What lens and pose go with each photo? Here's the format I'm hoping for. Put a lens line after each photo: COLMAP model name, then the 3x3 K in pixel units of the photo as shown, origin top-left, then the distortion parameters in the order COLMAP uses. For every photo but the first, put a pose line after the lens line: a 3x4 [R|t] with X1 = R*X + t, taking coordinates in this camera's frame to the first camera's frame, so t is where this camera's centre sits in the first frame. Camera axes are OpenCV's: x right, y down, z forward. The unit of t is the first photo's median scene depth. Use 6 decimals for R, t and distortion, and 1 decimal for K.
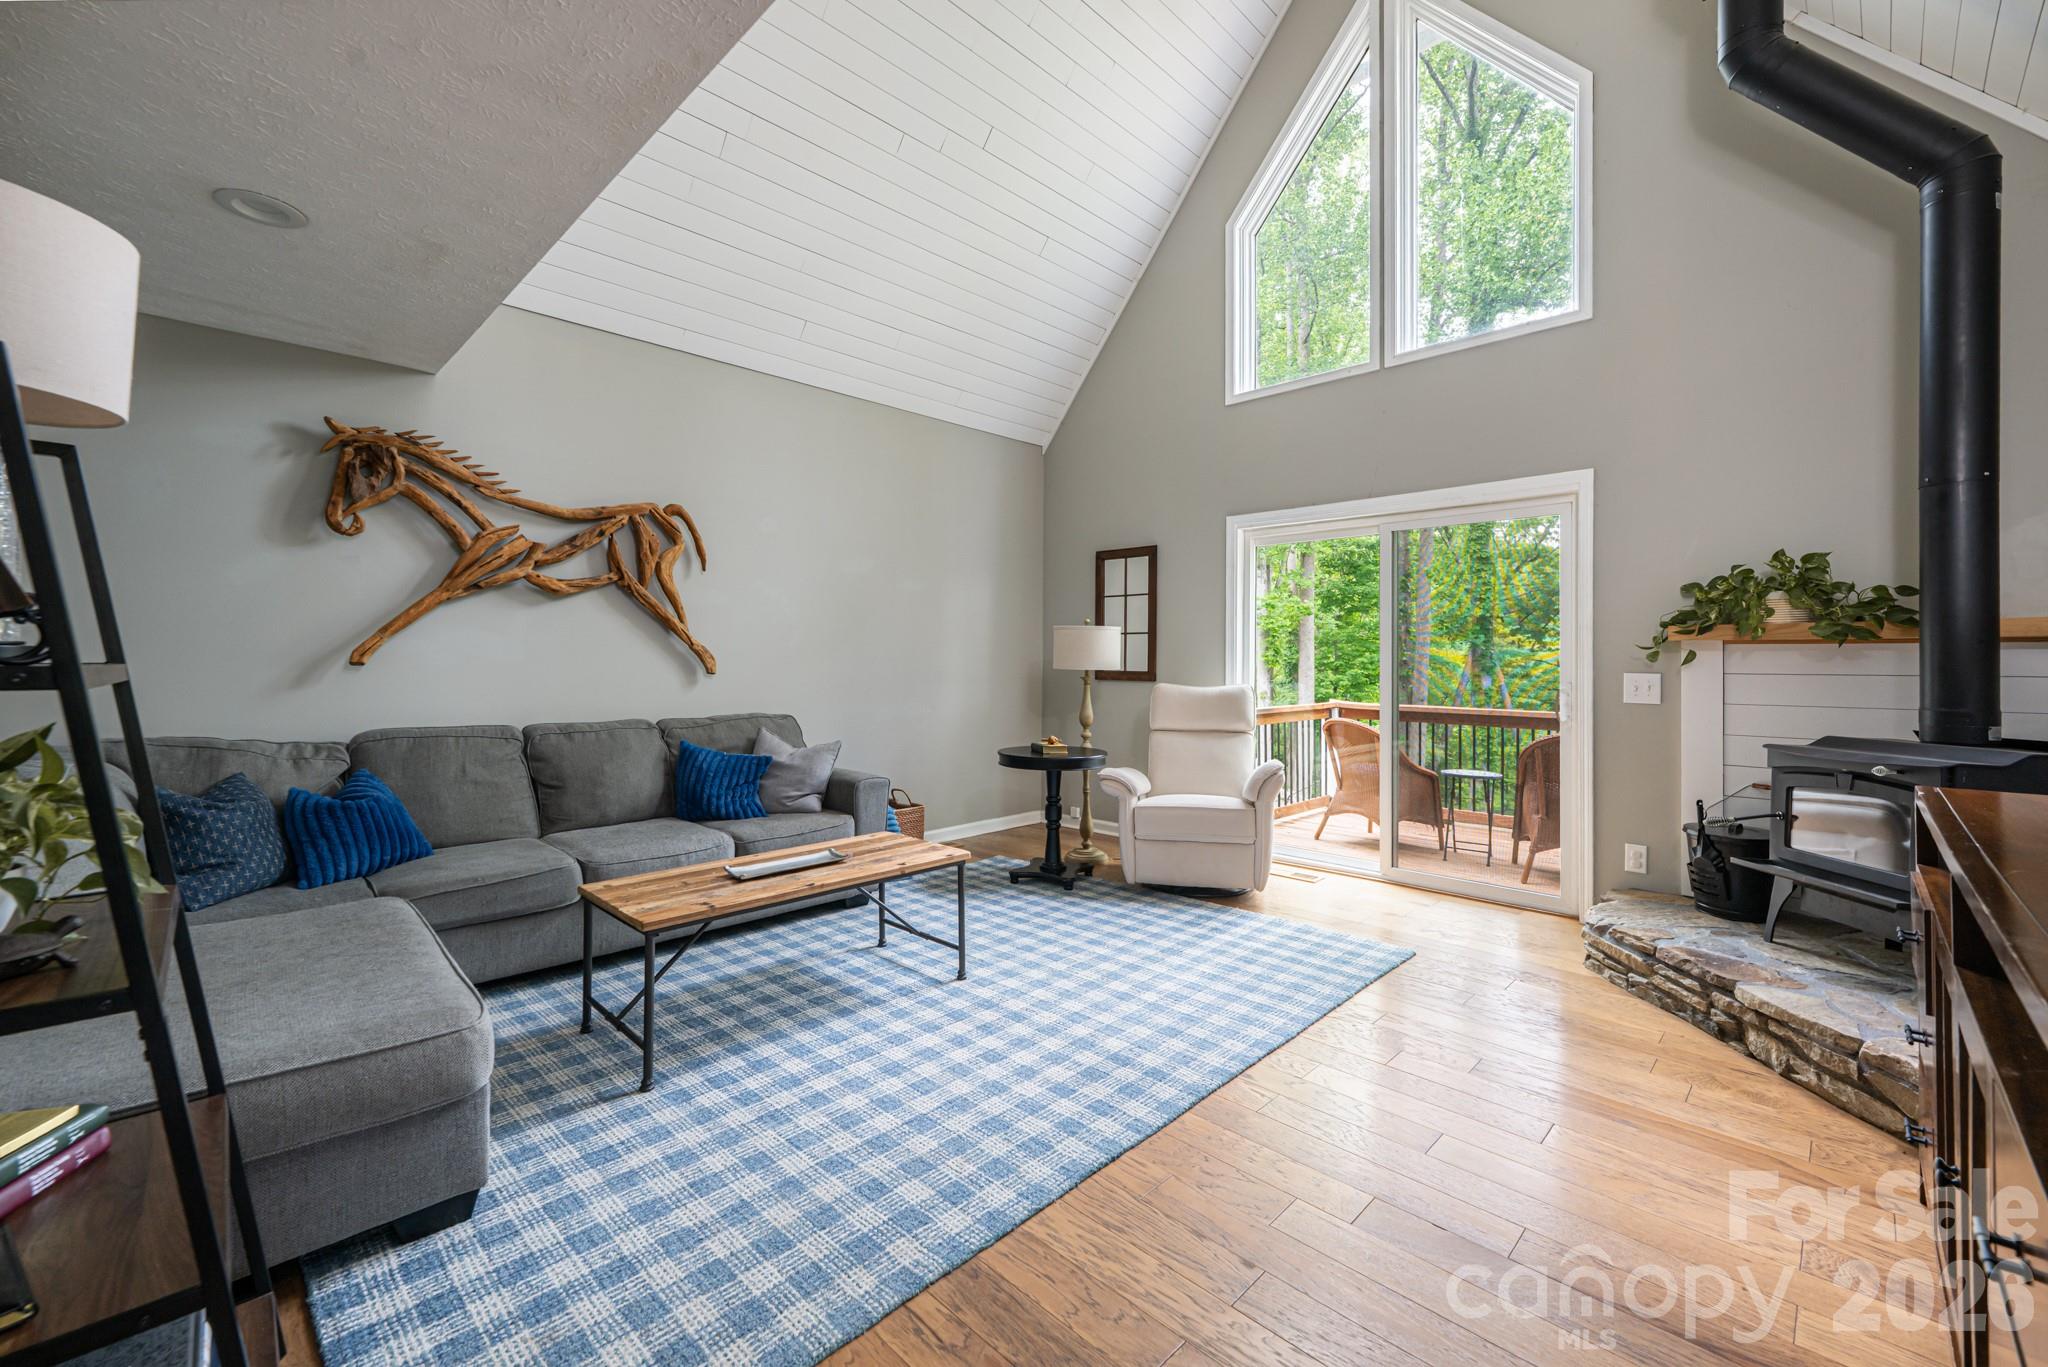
lens RADIAL K [[837.9, 0, 1034.5], [0, 837.9, 655.2], [0, 0, 1]] dist [-0.000874, 0.000027]
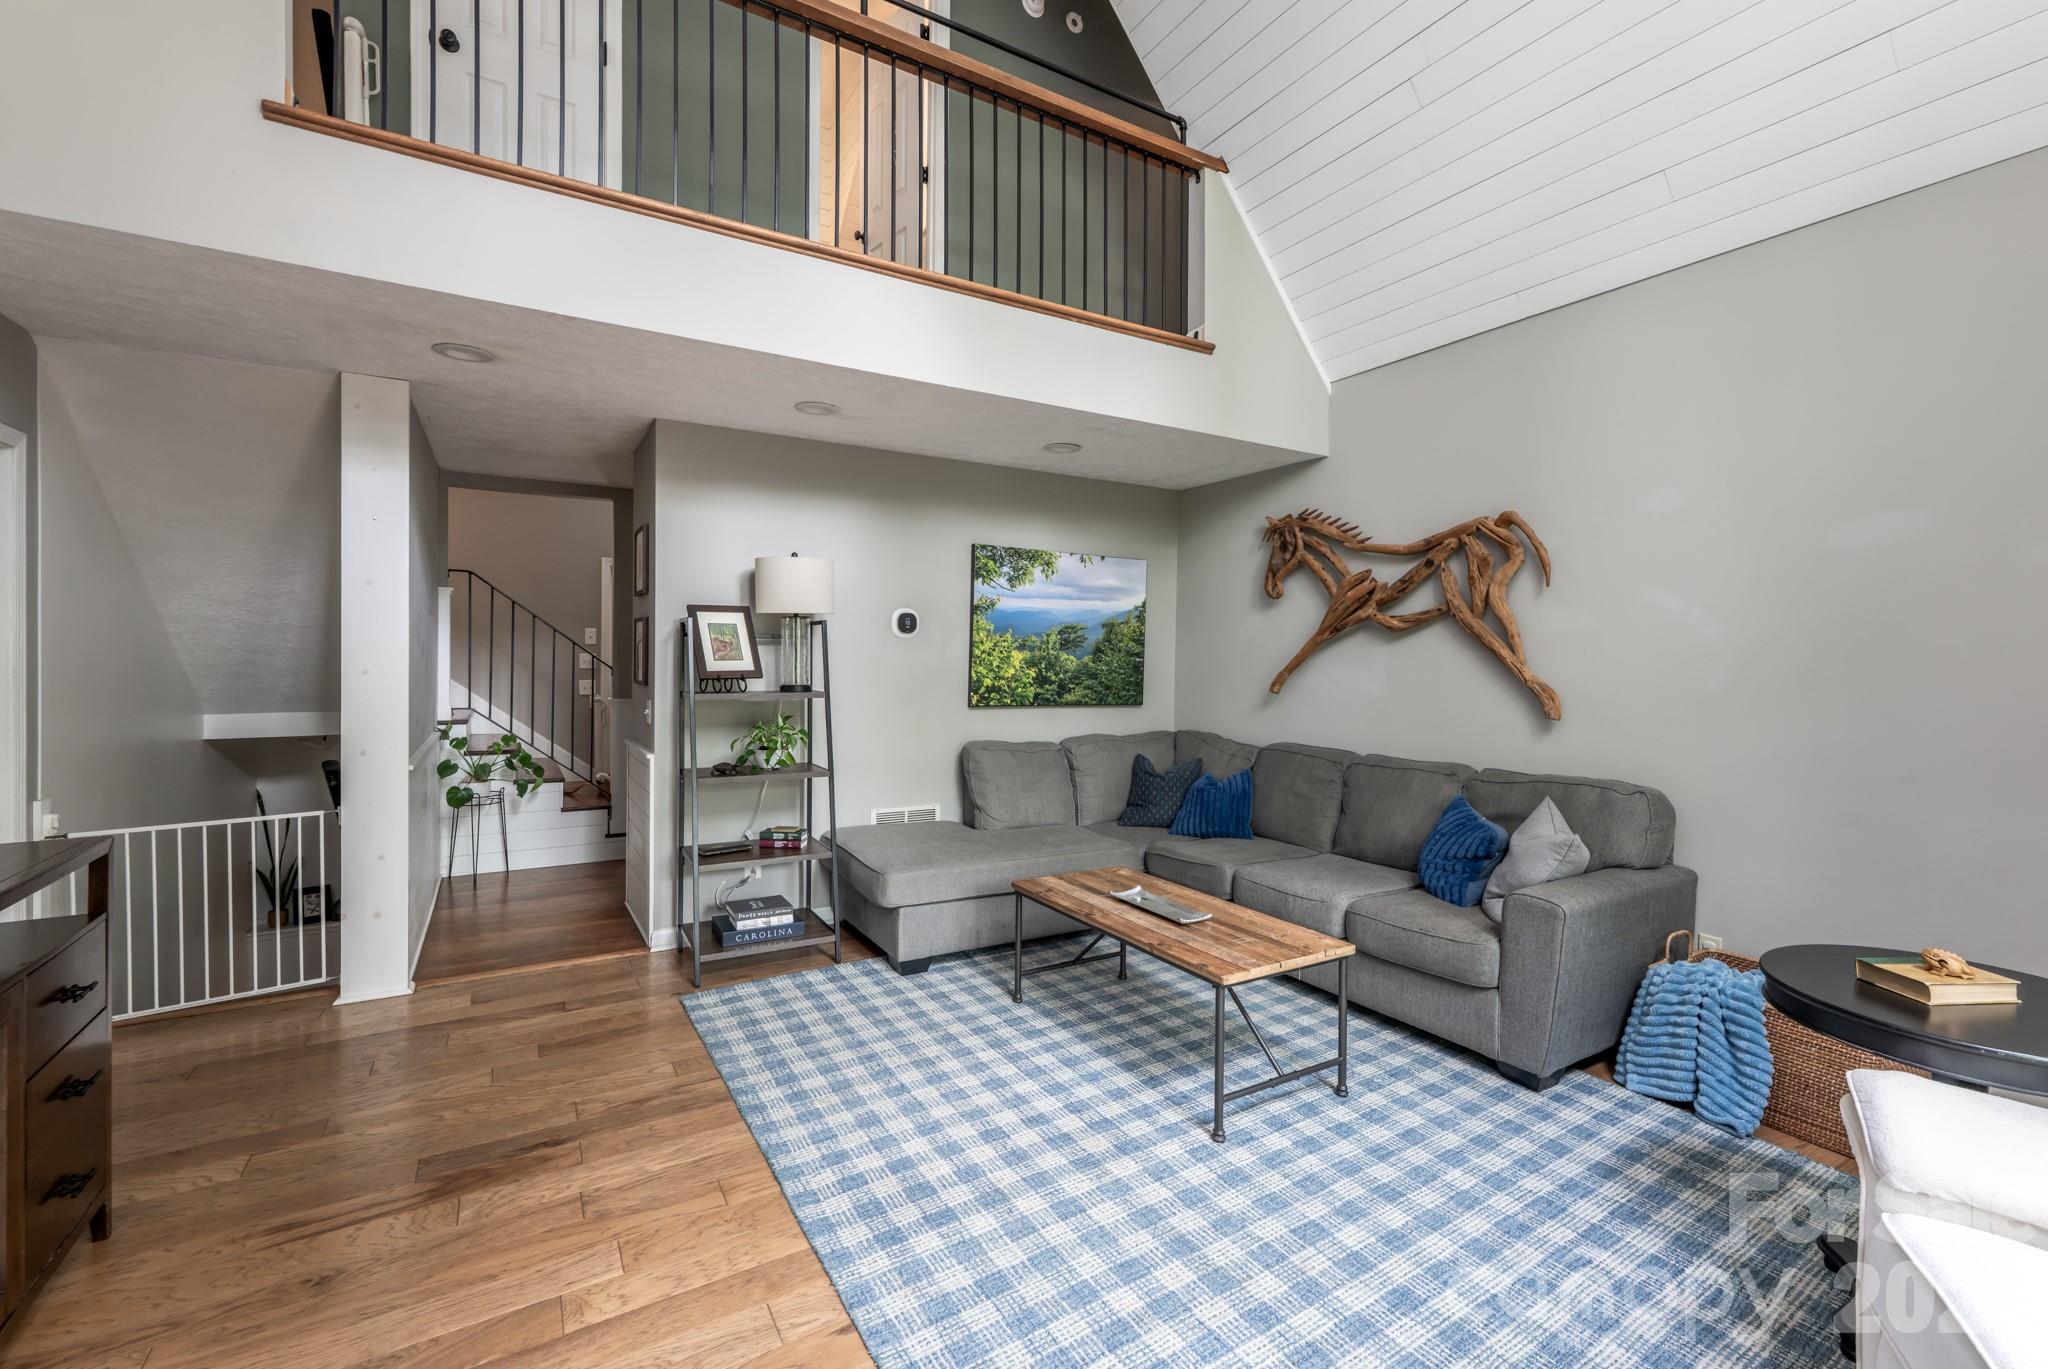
lens RADIAL K [[870.6, 0, 1030.1], [0, 870.6, 667.5], [0, 0, 1]] dist [-0.000299, 0.000020]
pose [[-0.250860, 0.005701, -0.968007, 0.643833], [-0.002795, 0.999974, 0.006614, -0.037796], [0.968019, 0.004365, -0.250838, 0.936891]]
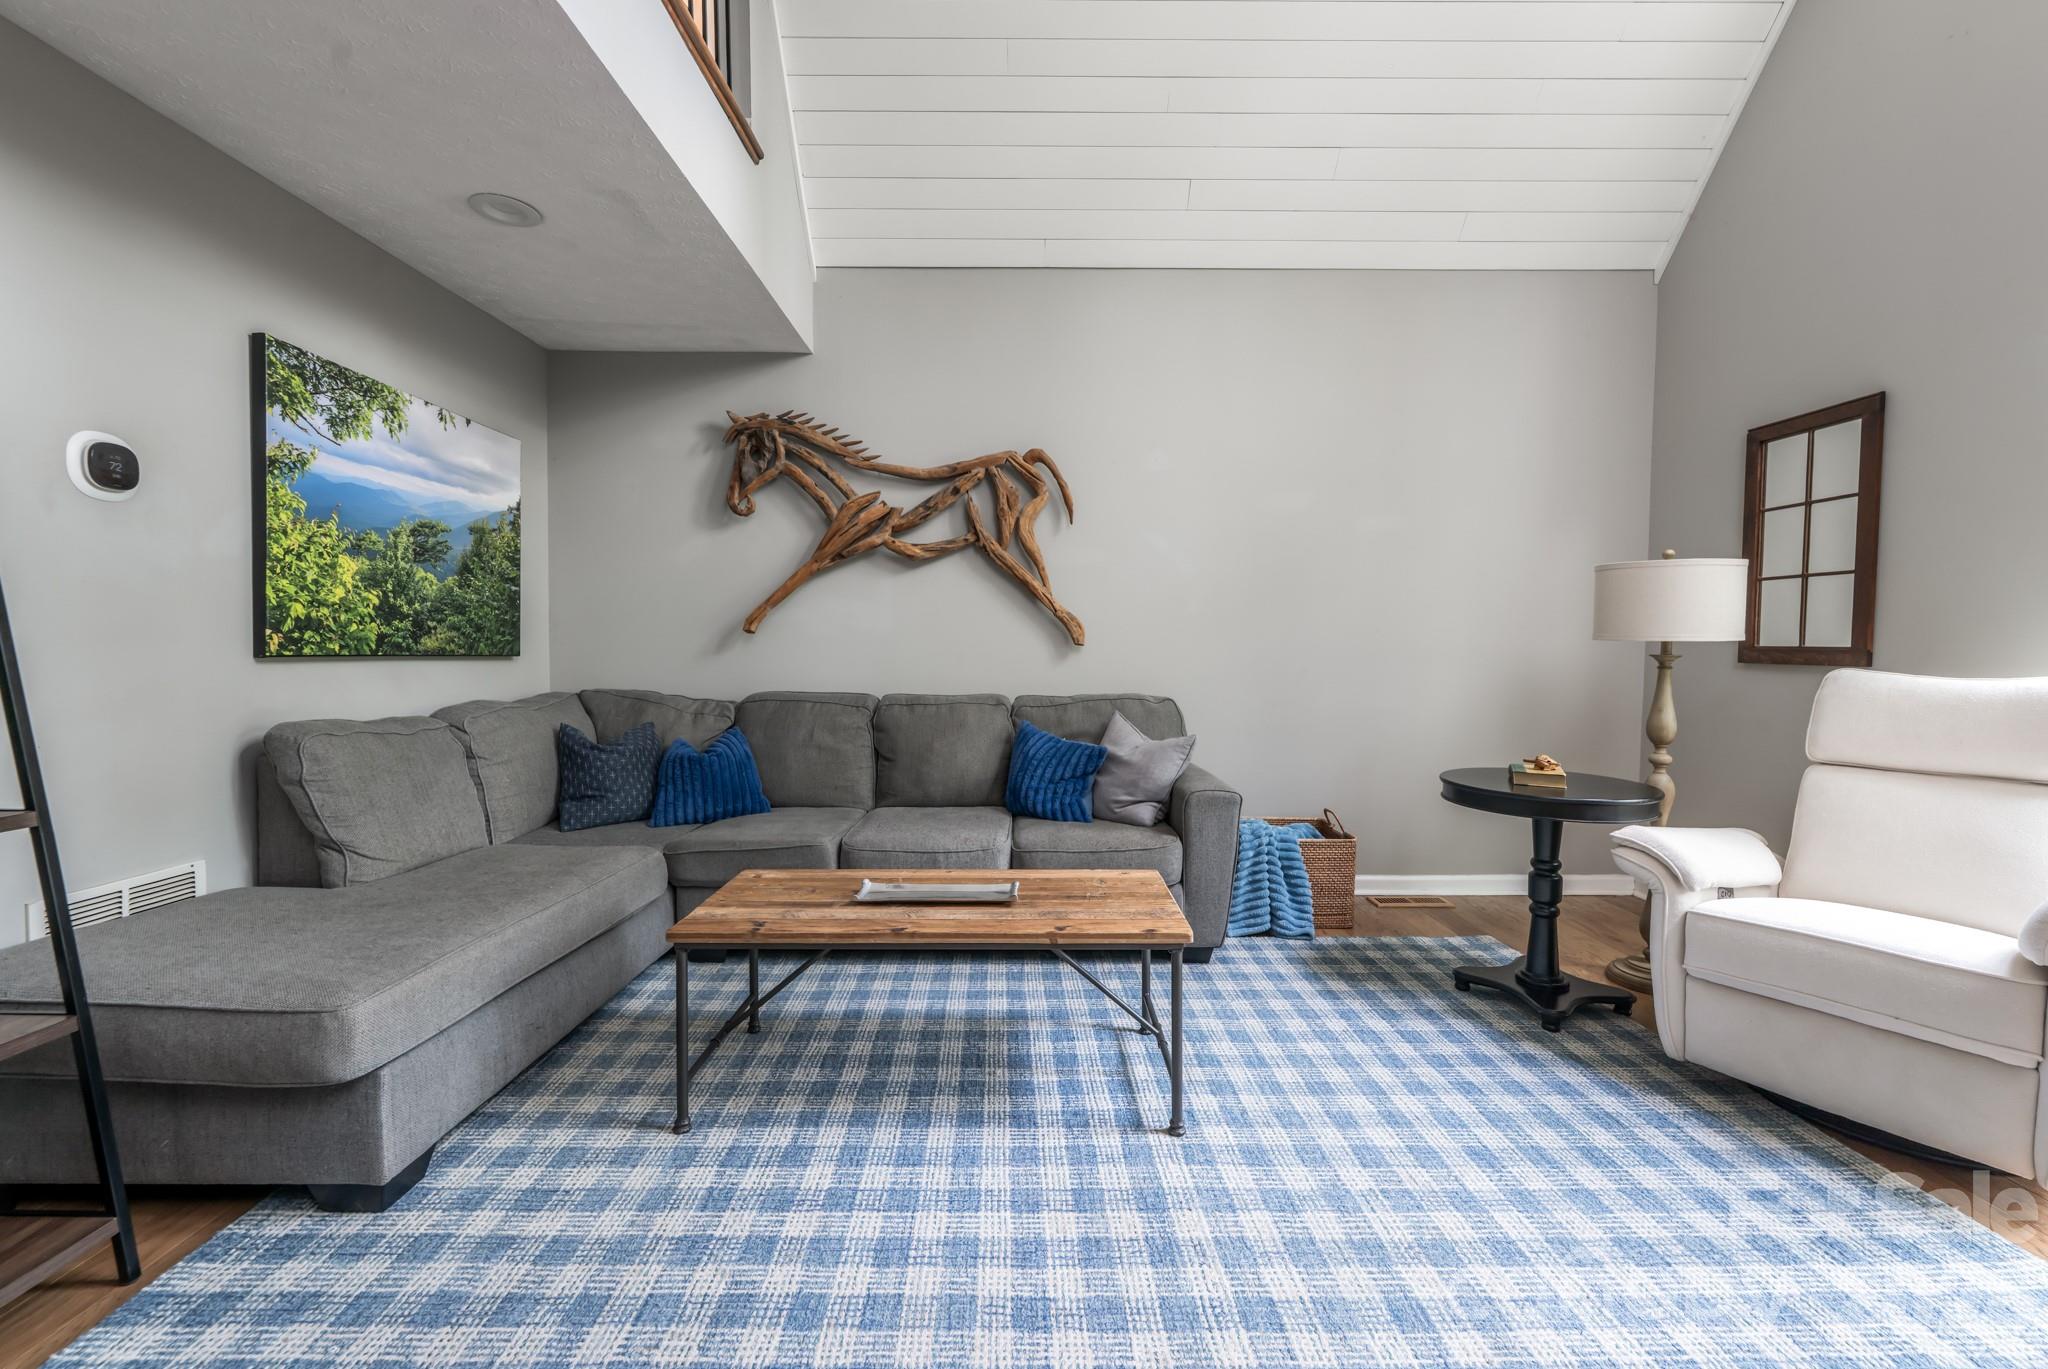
lens RADIAL K [[858.4, 0, 1024.5], [0, 858.4, 678.3], [0, 0, 1]] dist [-0.000380, 0.000003]
pose [[0.701393, 0.028223, -0.712216, 0.249030], [0.002589, 0.999108, 0.042141, 0.023920], [0.712770, -0.031401, 0.700694, 0.445873]]
